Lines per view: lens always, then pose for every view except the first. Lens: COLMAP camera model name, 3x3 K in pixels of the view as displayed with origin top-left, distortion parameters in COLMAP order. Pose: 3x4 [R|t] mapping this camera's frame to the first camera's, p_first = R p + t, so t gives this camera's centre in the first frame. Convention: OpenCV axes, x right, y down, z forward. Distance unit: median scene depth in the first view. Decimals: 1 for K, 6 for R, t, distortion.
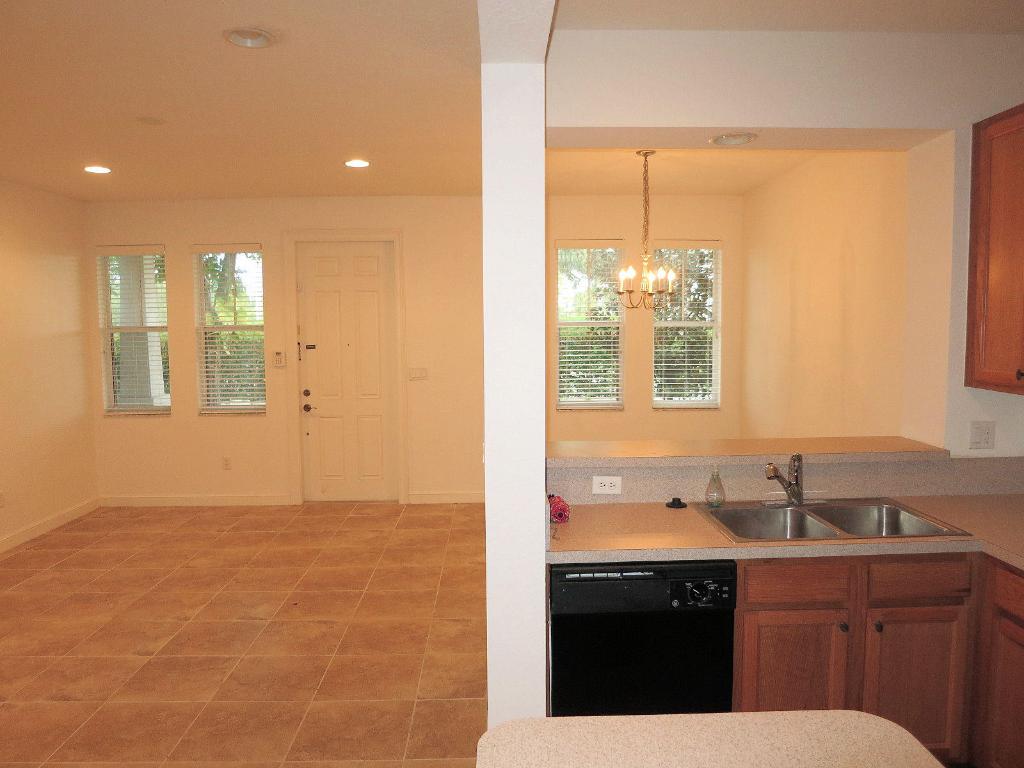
lens RADIAL K [[732.2, 0, 512.0], [0, 732.2, 384.0], [0, 0, 1]] dist [-0.057020, 0.016678]
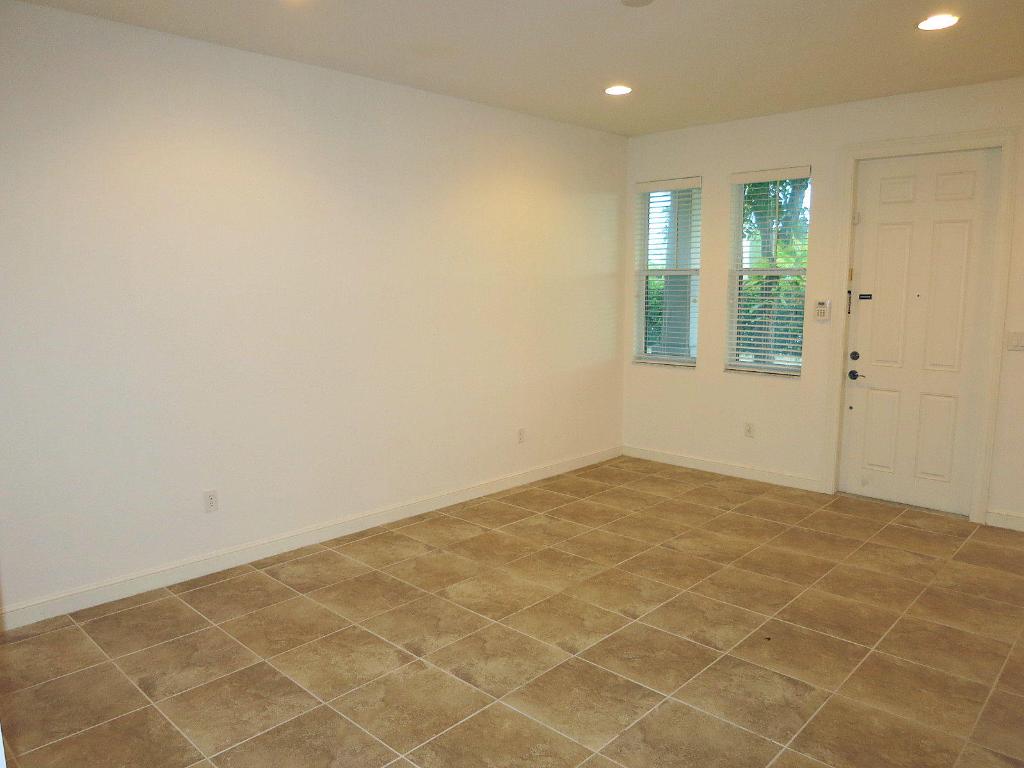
lens RADIAL K [[732.2, 0, 512.0], [0, 732.2, 384.0], [0, 0, 1]] dist [-0.057020, 0.016678]
pose [[0.709639, 0.107002, -0.696392, 0.002301], [-0.063496, 0.994091, 0.088039, -0.004113], [0.701698, -0.018258, 0.712241, 0.286277]]
